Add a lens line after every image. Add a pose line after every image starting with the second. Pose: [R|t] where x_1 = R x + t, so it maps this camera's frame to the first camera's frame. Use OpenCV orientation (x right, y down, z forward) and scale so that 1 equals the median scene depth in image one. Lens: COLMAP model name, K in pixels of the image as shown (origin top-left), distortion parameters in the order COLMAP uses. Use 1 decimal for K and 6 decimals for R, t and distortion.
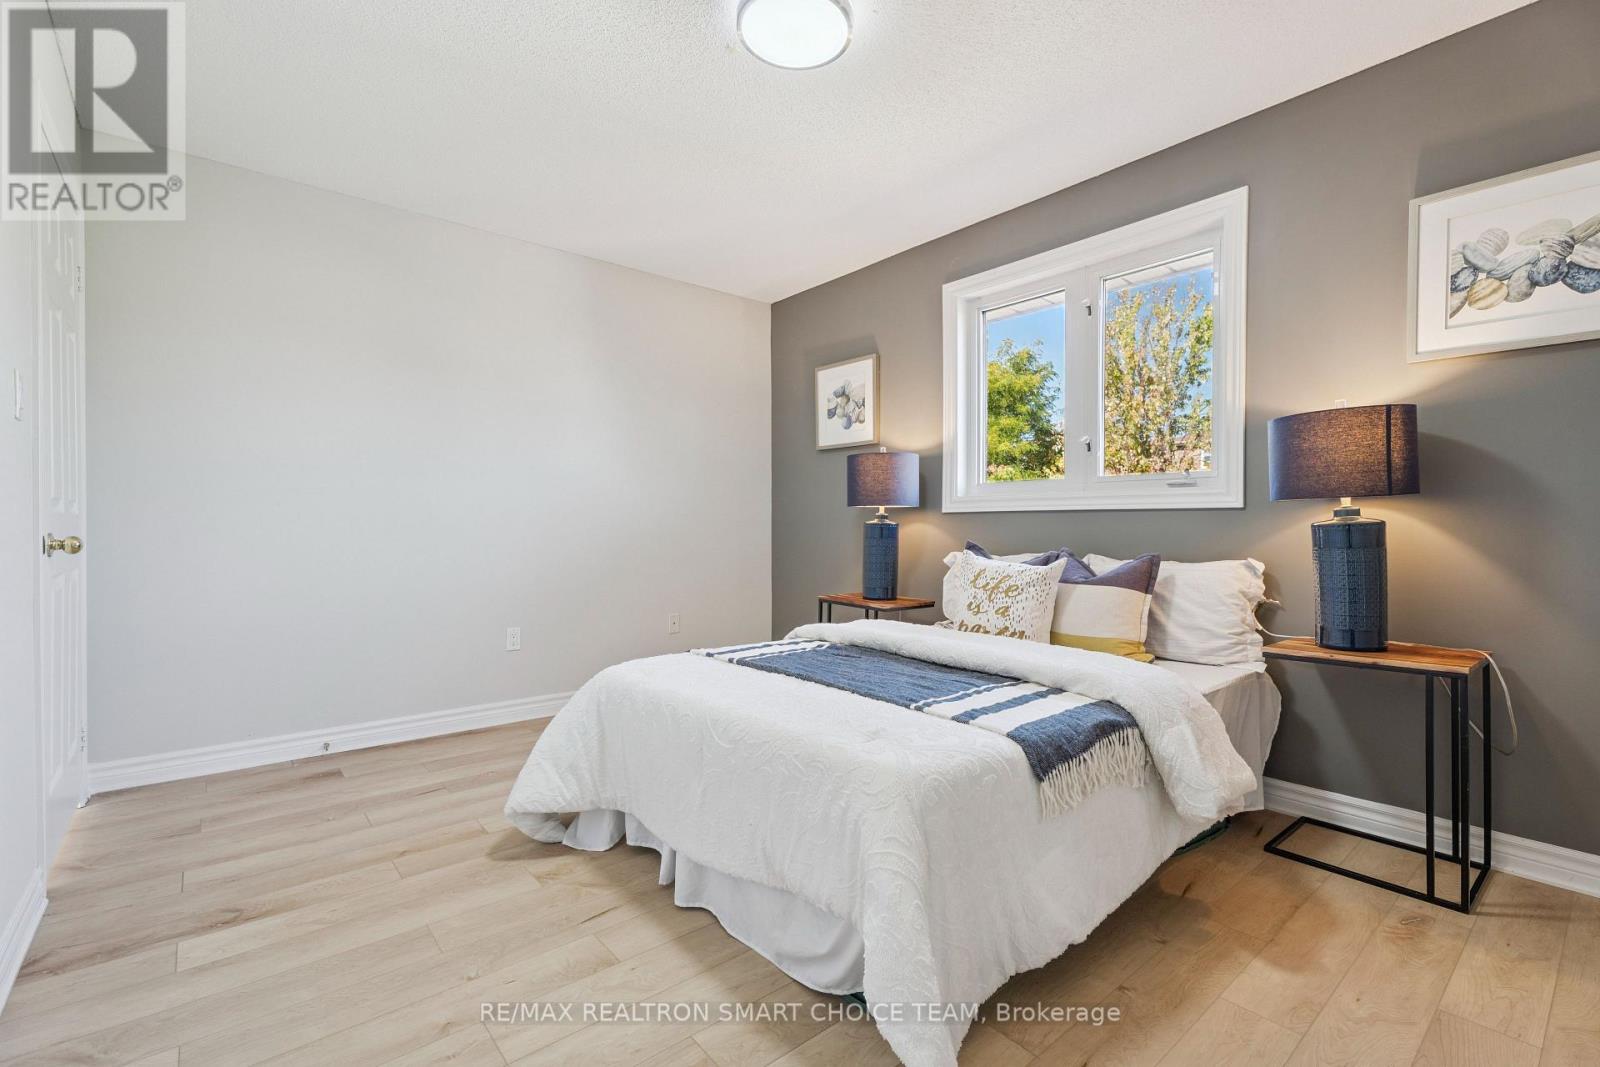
lens RADIAL K [[724.9, 0, 800.0], [0, 724.9, 533.5], [0, 0, 1]] dist [-0.001692, 0.000090]
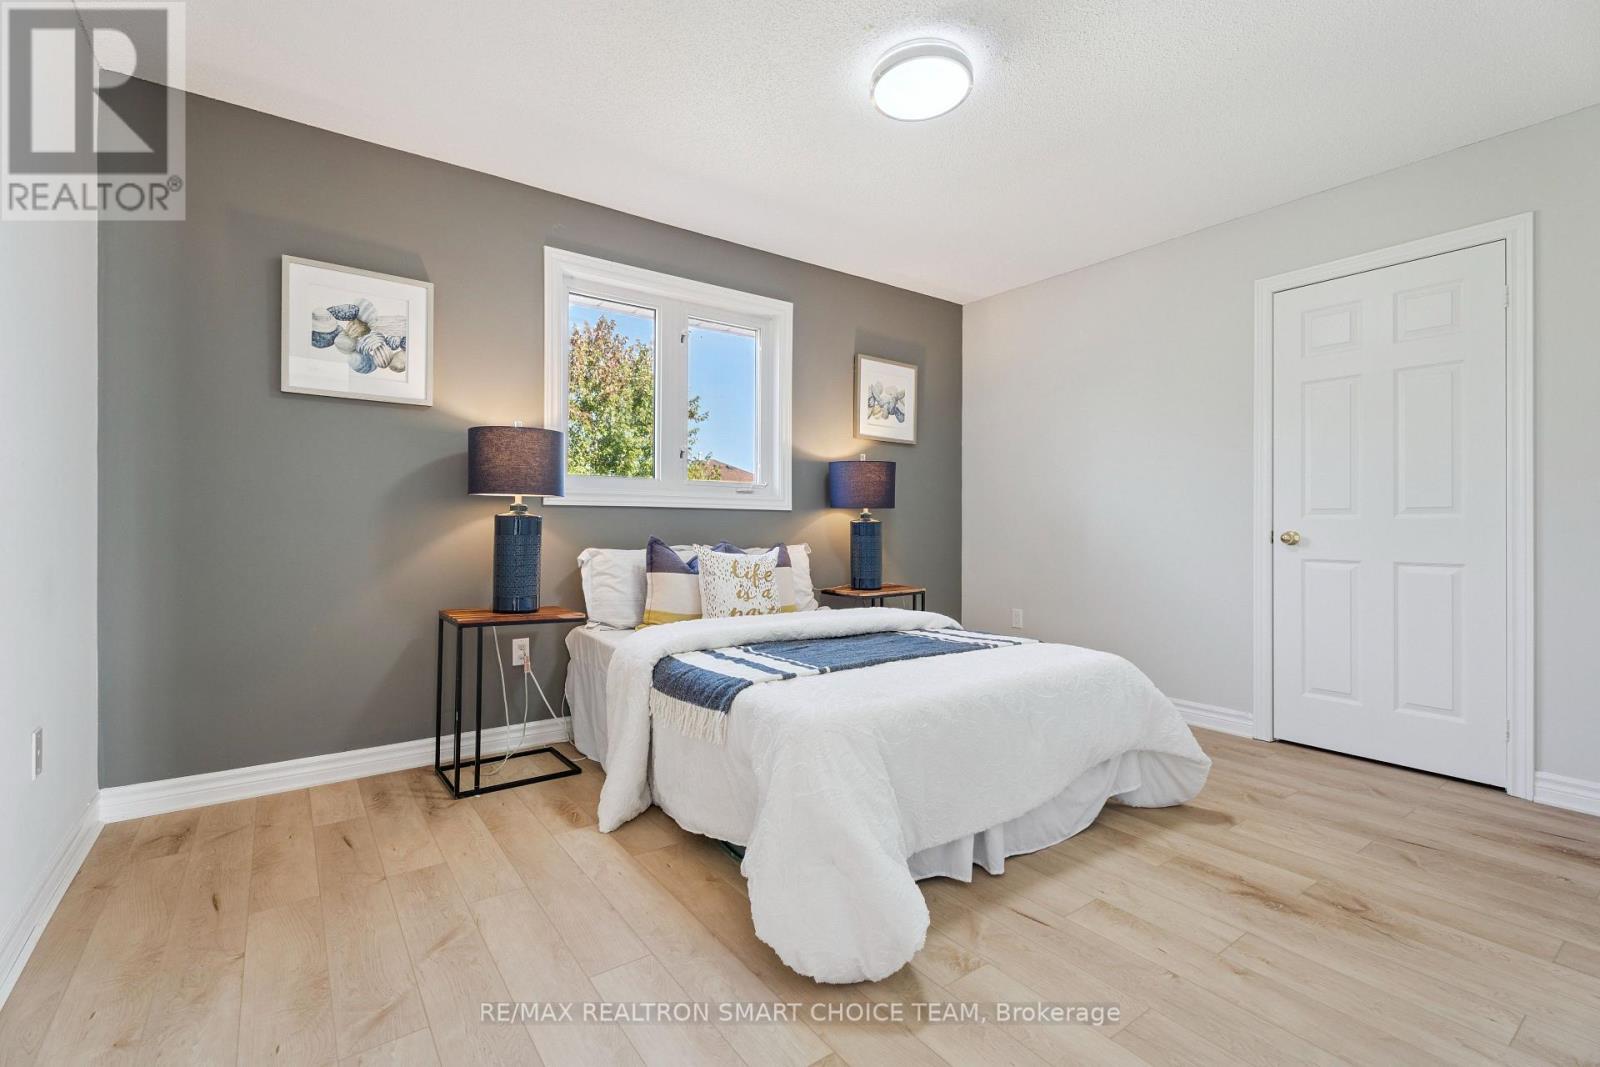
lens RADIAL K [[704.0, 0, 801.7], [0, 704.0, 526.4], [0, 0, 1]] dist [0.000300, 0.000479]
pose [[0.062952, -0.006956, 0.997992, -0.864406], [-0.001796, 0.999973, 0.007083, -0.012212], [-0.998015, -0.002238, 0.062938, 0.860064]]
